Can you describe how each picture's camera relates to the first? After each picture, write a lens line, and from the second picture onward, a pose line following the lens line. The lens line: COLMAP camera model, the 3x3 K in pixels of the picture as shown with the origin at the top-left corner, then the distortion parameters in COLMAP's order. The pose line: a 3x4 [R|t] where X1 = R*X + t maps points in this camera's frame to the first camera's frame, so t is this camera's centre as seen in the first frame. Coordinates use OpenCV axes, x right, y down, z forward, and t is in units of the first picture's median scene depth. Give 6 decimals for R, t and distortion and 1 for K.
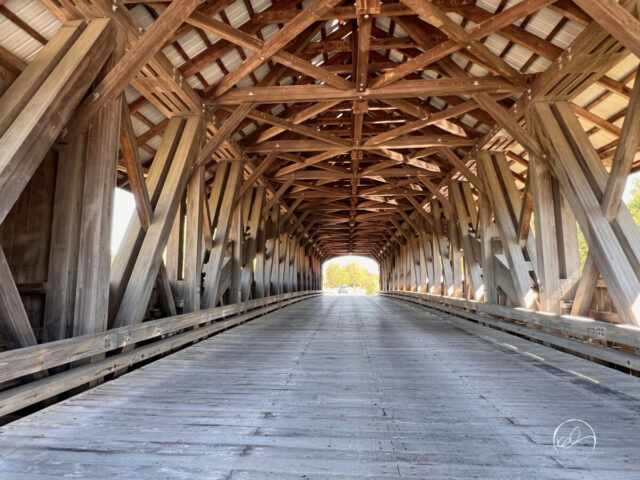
lens RADIAL K [[372.3, 0, 318.3], [0, 372.3, 238.9], [0, 0, 1]] dist [0.001685, -0.000029]
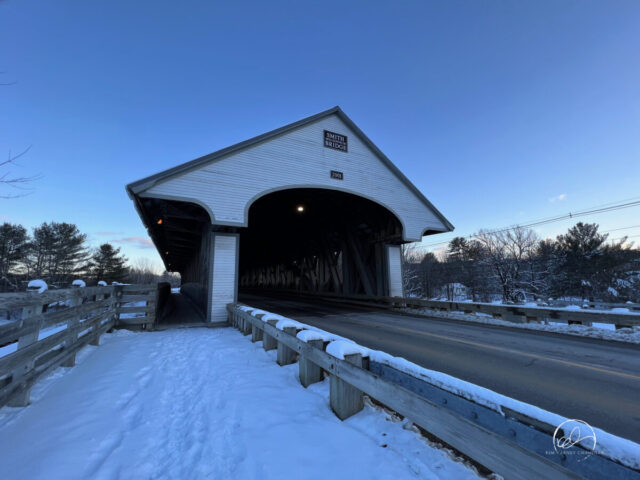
lens RADIAL K [[267.6, 0, 318.6], [0, 267.6, 241.4], [0, 0, 1]] dist [-0.016080, -0.000147]
pose [[0.838349, 0.079352, 0.539328, -0.587802], [-0.059933, 0.996768, -0.053493, -0.102922], [-0.541830, 0.012522, 0.840395, -0.826531]]
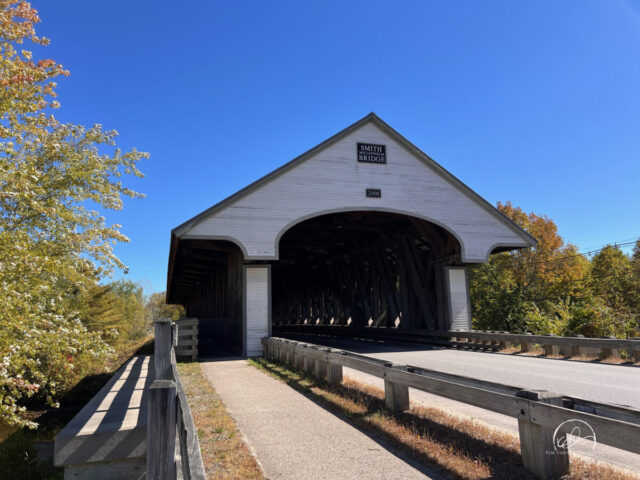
lens RADIAL K [[483.9, 0, 320.1], [0, 483.9, 243.4], [0, 0, 1]] dist [0.041189, 0.015574]
pose [[0.920008, 0.041169, 0.389730, -0.804918], [-0.026703, 0.998741, -0.042465, -0.172101], [-0.390988, 0.028661, 0.919950, -1.463608]]
